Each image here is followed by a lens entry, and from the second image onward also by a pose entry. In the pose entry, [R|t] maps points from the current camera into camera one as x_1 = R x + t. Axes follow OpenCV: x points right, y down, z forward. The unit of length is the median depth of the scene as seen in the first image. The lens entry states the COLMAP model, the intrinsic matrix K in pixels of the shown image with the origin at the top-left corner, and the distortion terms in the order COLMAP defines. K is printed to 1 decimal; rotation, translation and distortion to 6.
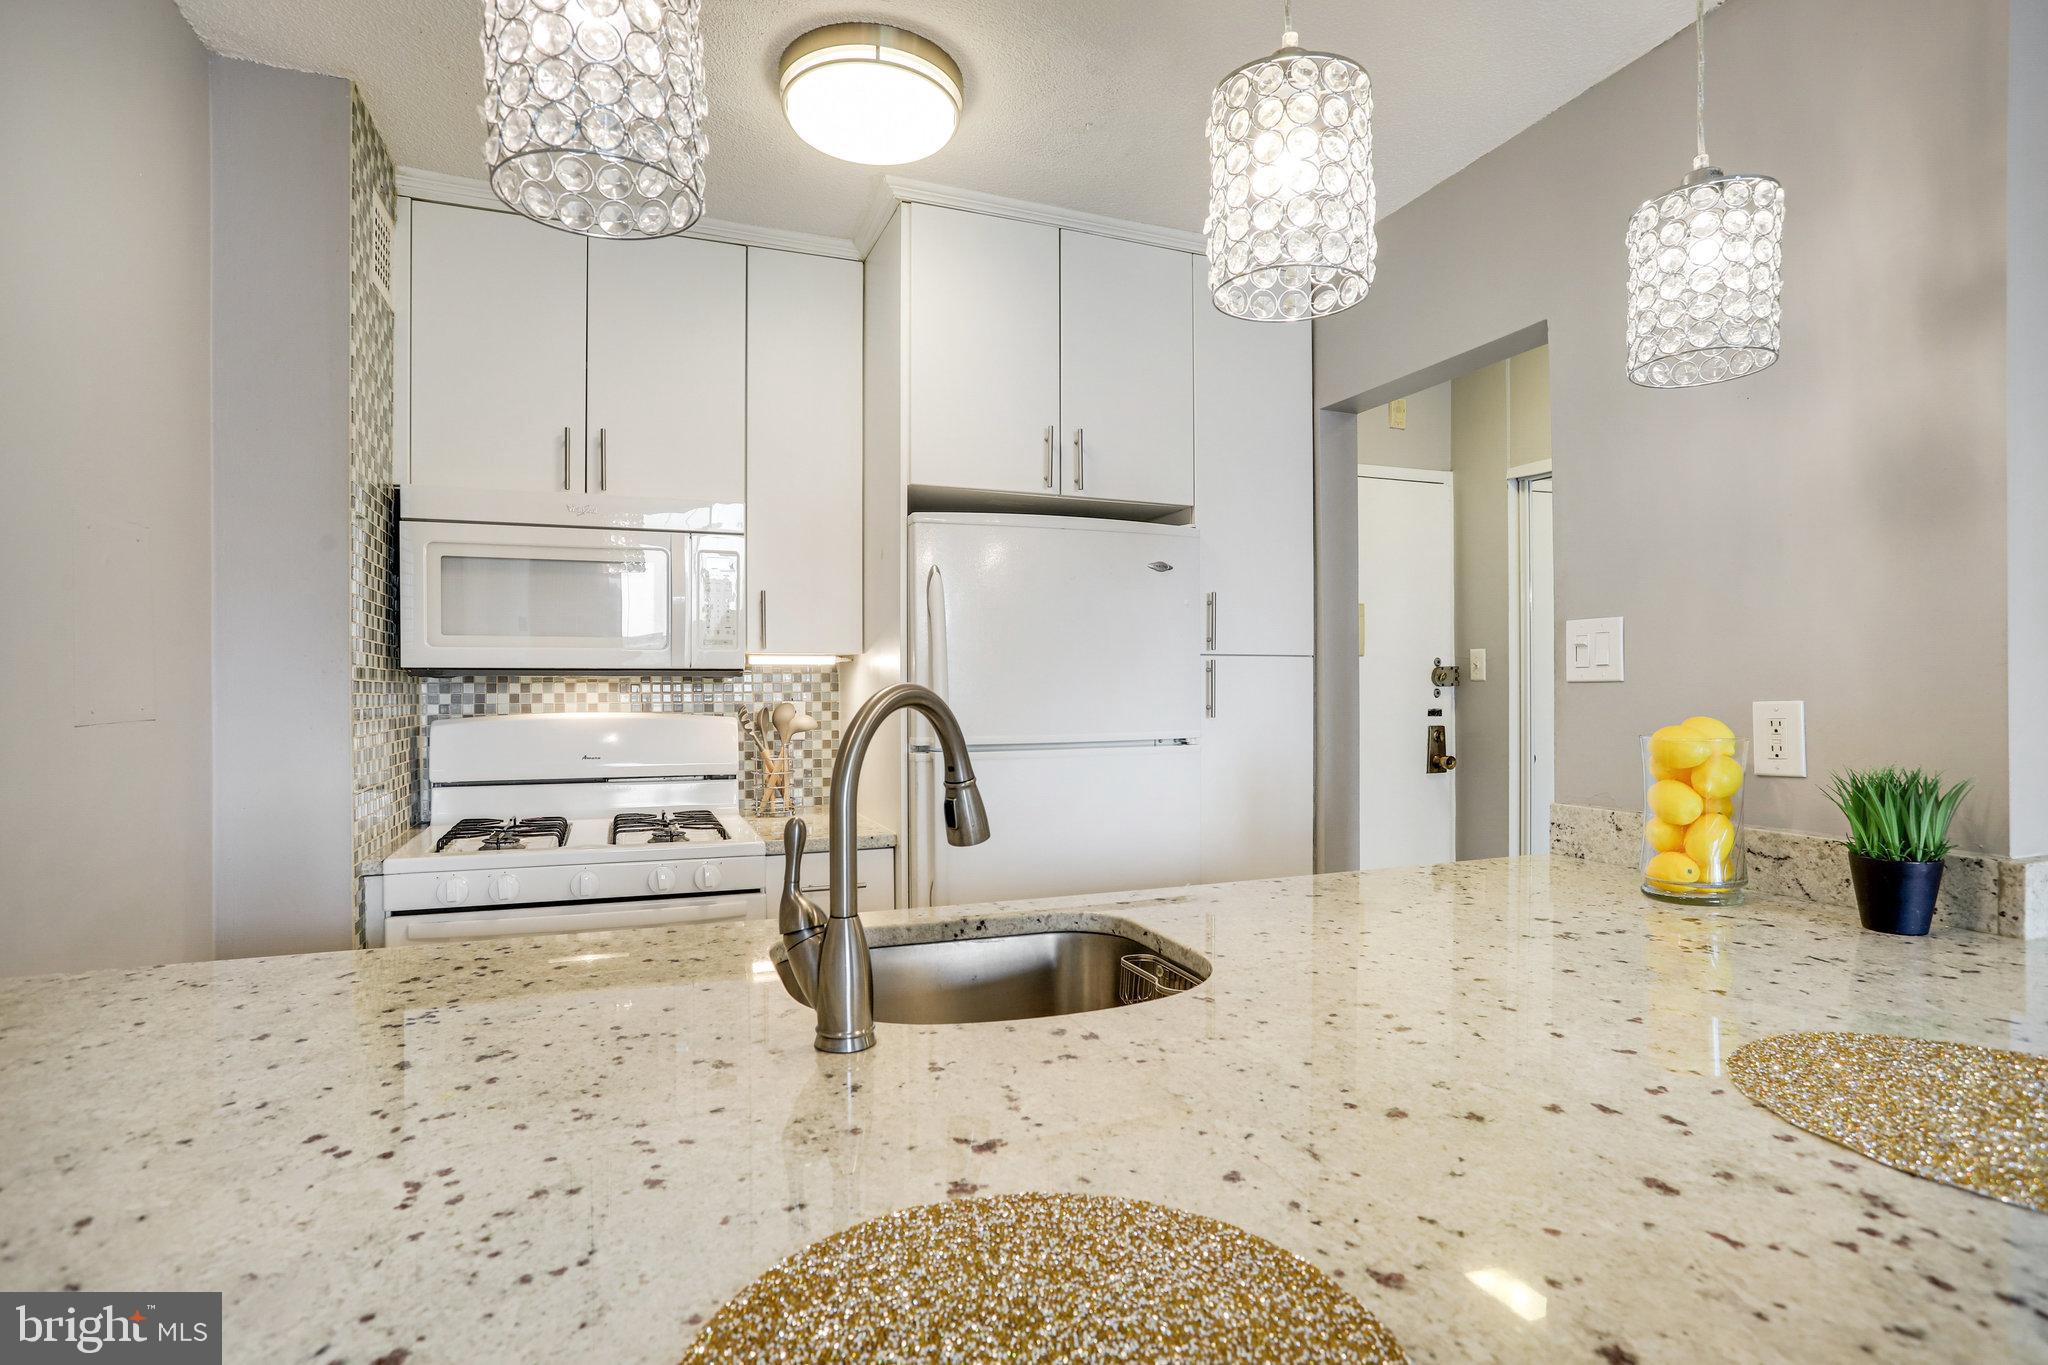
lens RADIAL K [[1037.7, 0, 1052.7], [0, 1037.7, 675.5], [0, 0, 1]] dist [-0.053961, 0.032436]
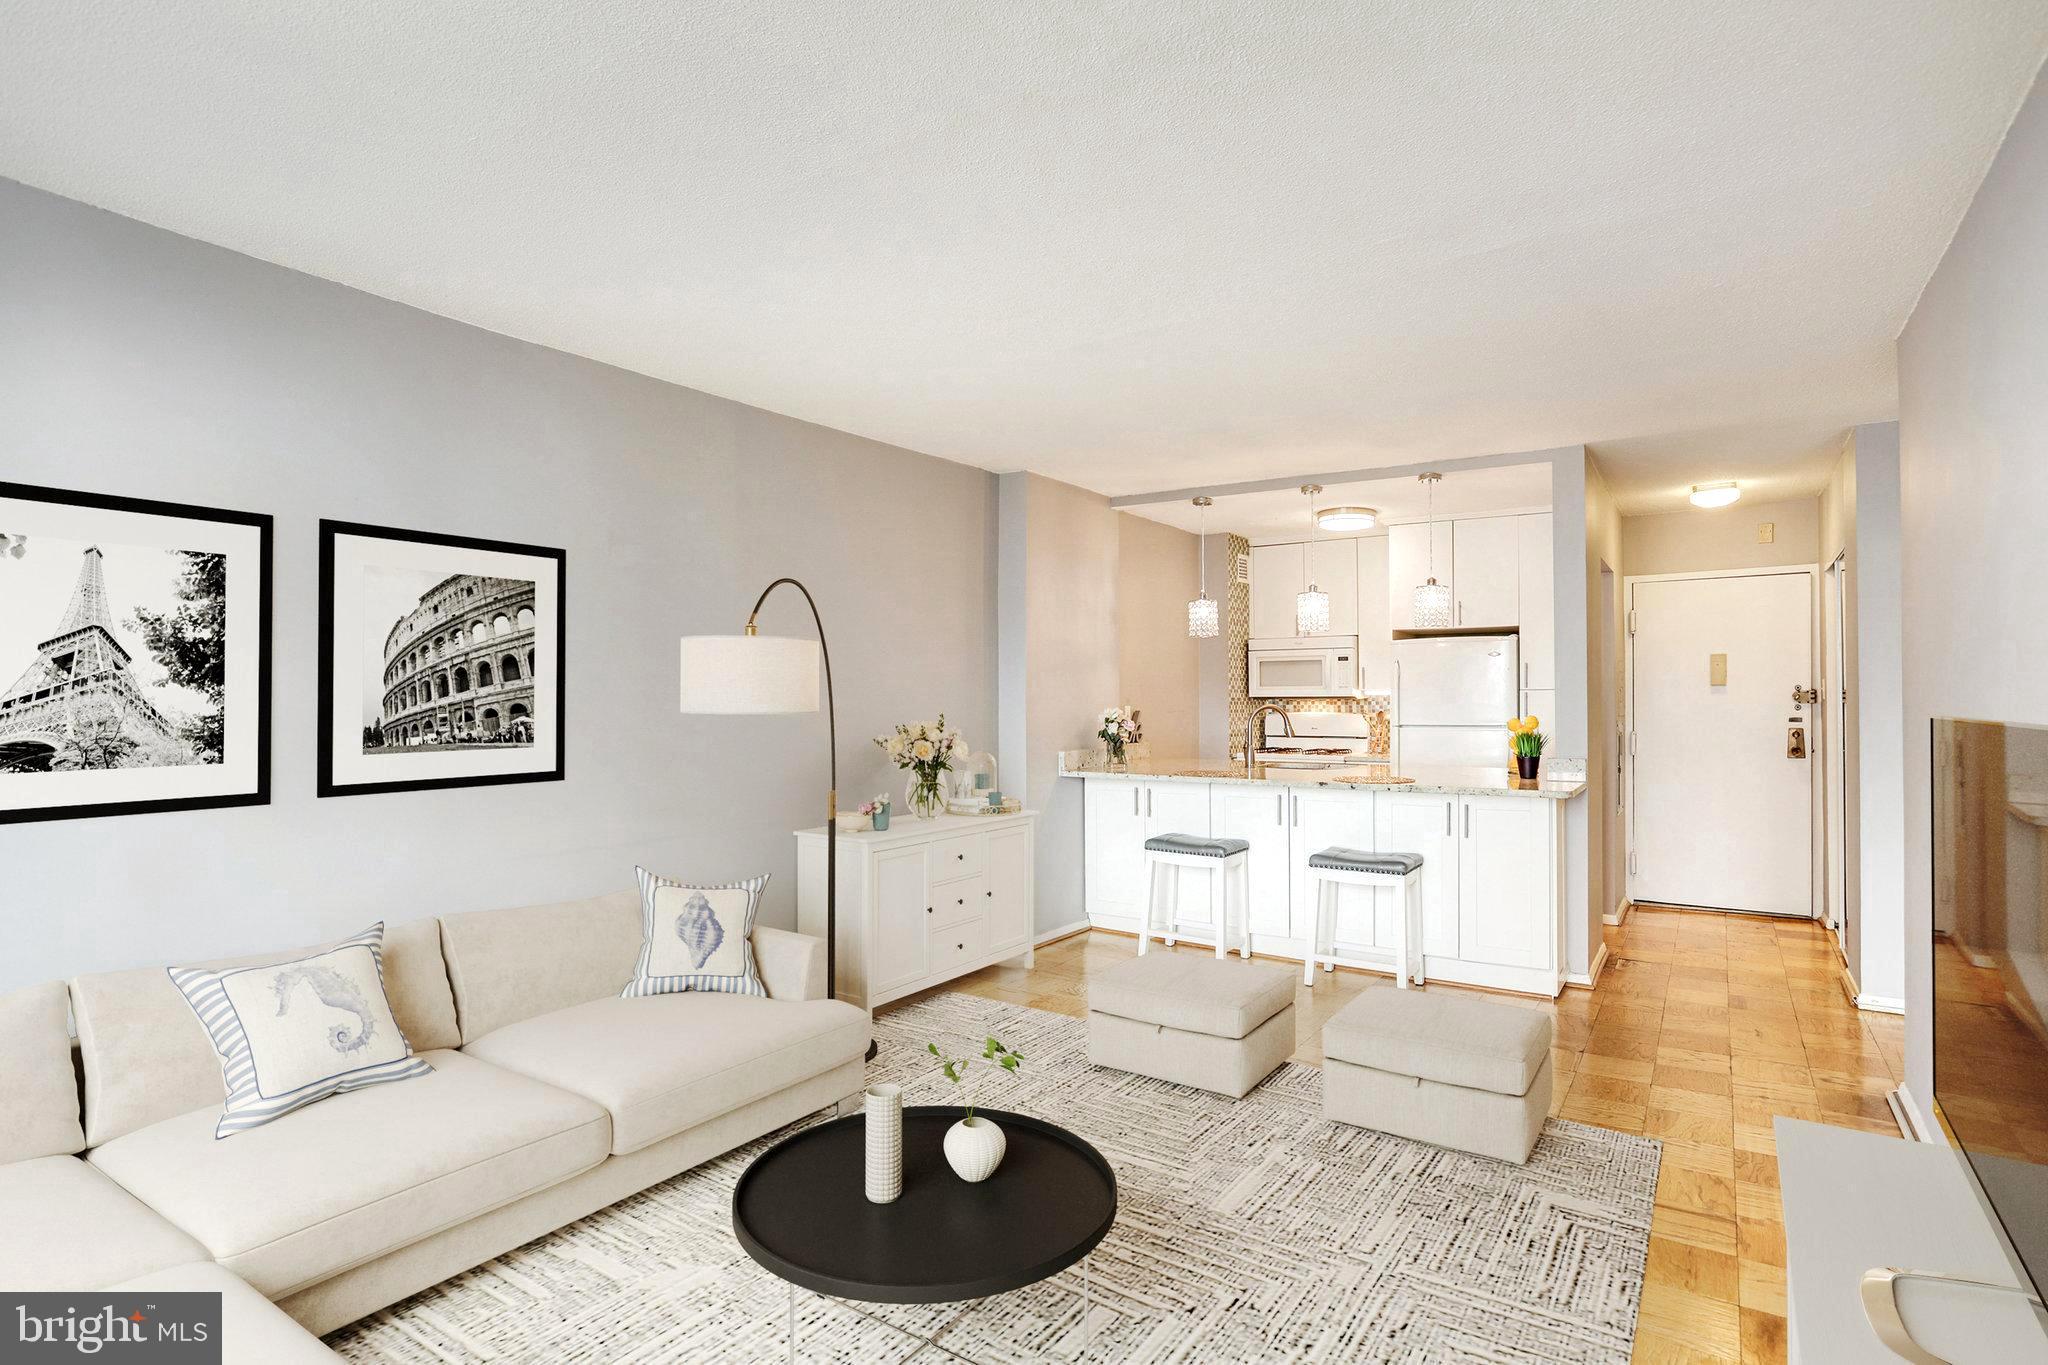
lens RADIAL K [[1037.7, 0, 1050.8], [0, 1037.7, 682.3], [0, 0, 1]] dist [-0.053961, 0.032436]
pose [[0.583176, -0.010466, -0.812279, 1.456232], [0.012287, 0.999916, -0.004062, -0.043430], [0.812253, -0.007612, 0.583255, -1.248853]]
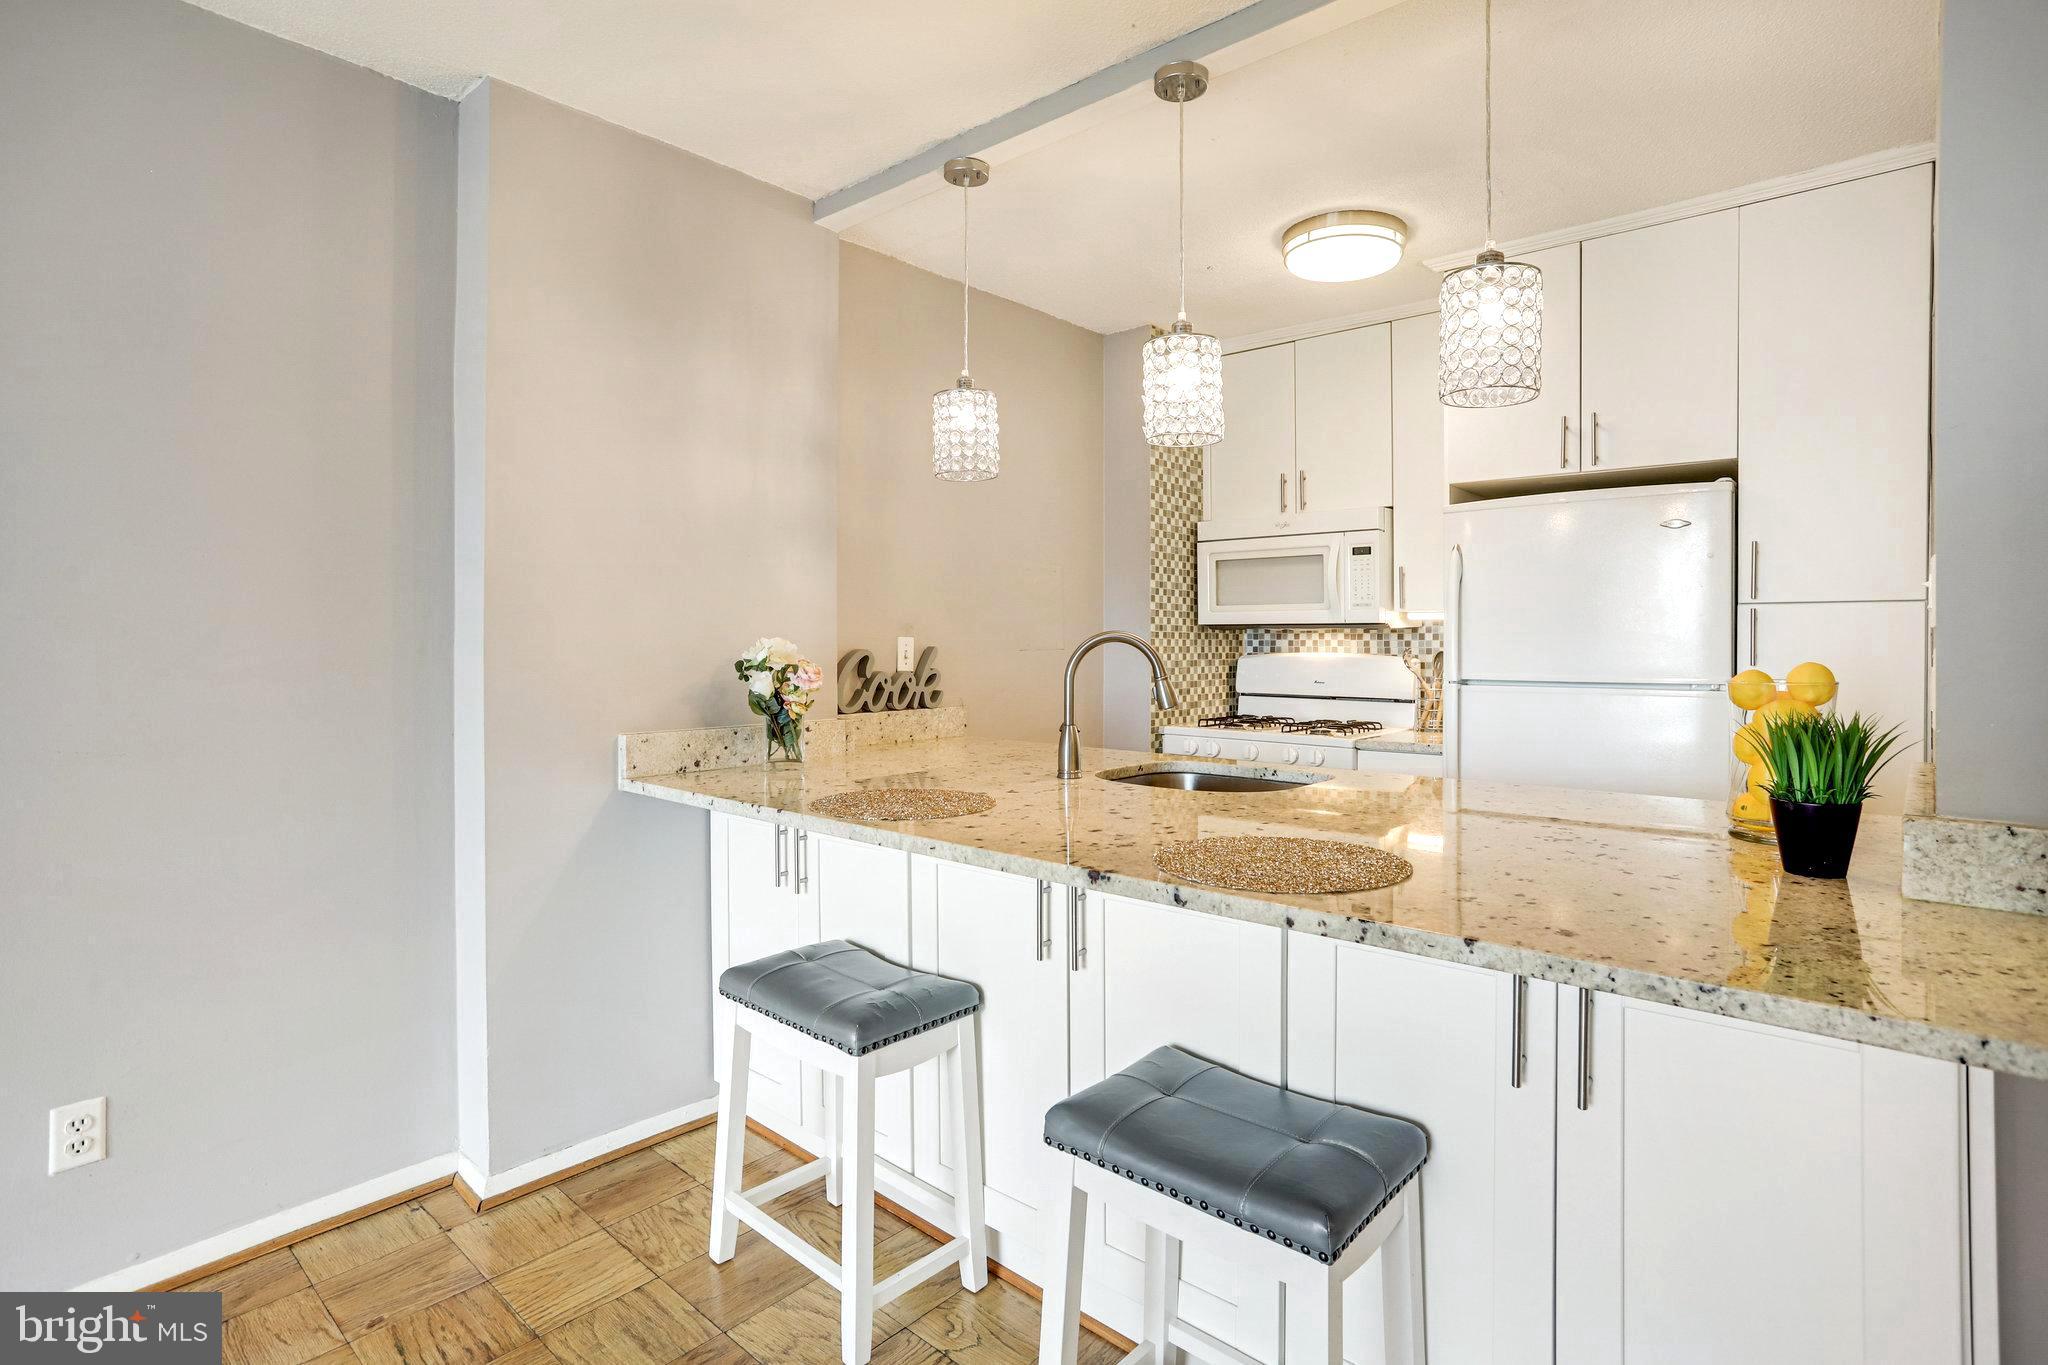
lens RADIAL K [[1037.7, 0, 1006.8], [0, 1037.7, 634.6], [0, 0, 1]] dist [-0.053961, 0.032436]
pose [[0.442655, -0.000155, -0.896692, 0.746621], [0.010276, 0.999935, 0.004900, -0.002874], [0.896633, -0.011383, 0.442628, -0.095775]]
